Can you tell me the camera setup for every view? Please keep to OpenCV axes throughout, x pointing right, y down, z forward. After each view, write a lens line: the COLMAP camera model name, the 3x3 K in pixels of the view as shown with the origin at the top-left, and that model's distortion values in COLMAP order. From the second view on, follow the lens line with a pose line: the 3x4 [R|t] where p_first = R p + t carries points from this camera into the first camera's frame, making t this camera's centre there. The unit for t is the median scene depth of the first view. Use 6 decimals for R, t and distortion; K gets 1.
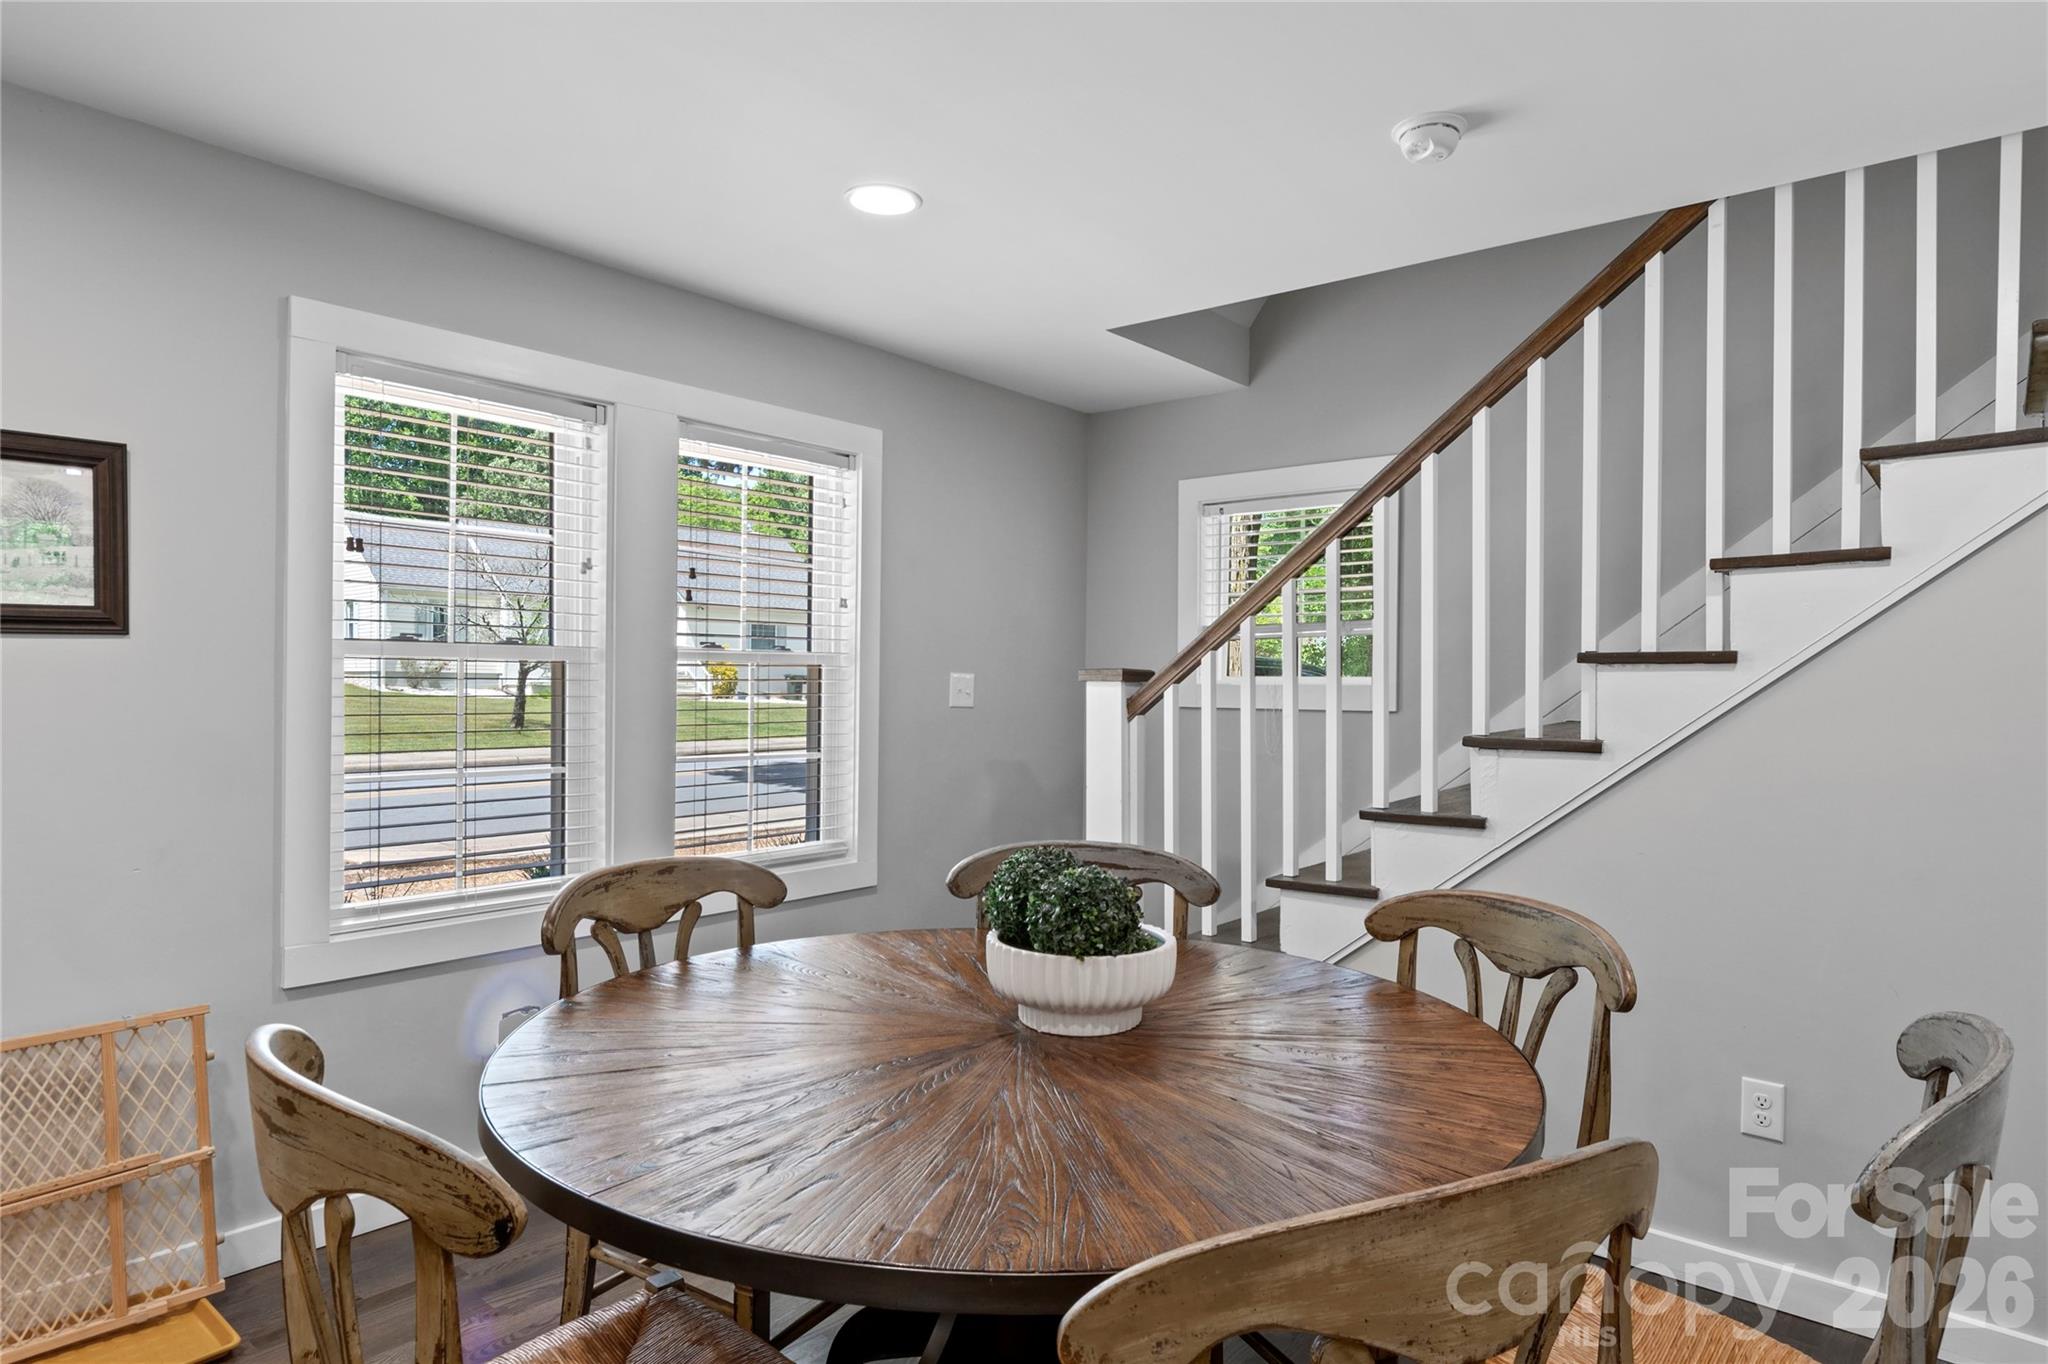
lens RADIAL K [[1170.7, 0, 1054.9], [0, 1170.7, 688.1], [0, 0, 1]] dist [-0.005167, -0.001078]
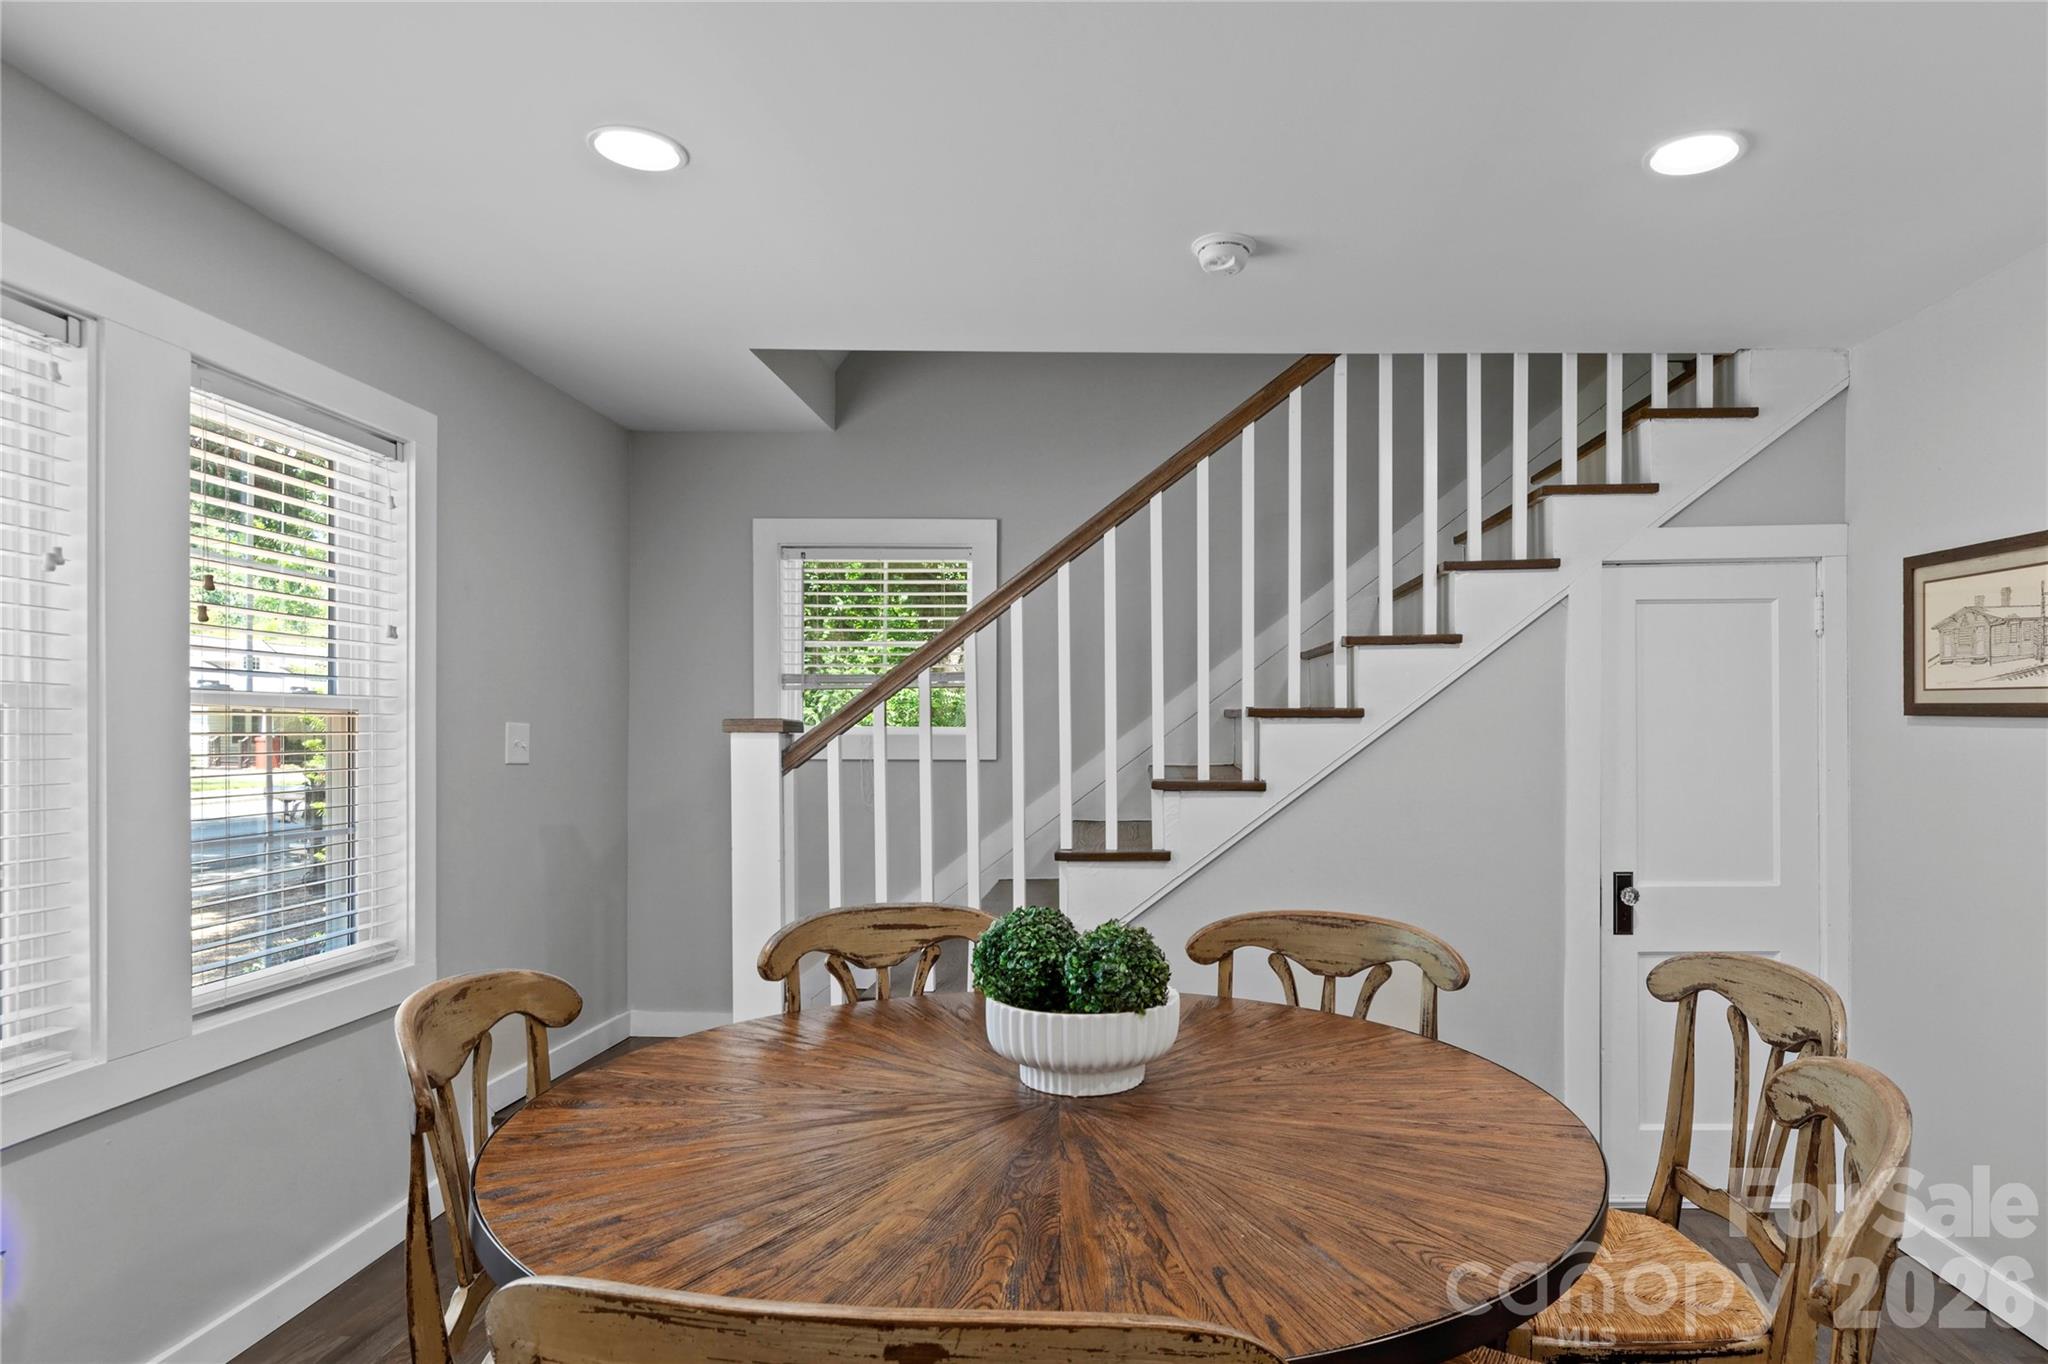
lens RADIAL K [[1139.0, 0, 1130.1], [0, 1139.0, 749.0], [0, 0, 1]] dist [-0.000316, -0.003197]
pose [[0.789827, -0.012704, 0.613197, -0.349431], [0.005623, 0.999893, 0.013473, -0.004362], [-0.613303, -0.007193, 0.789815, 0.144484]]
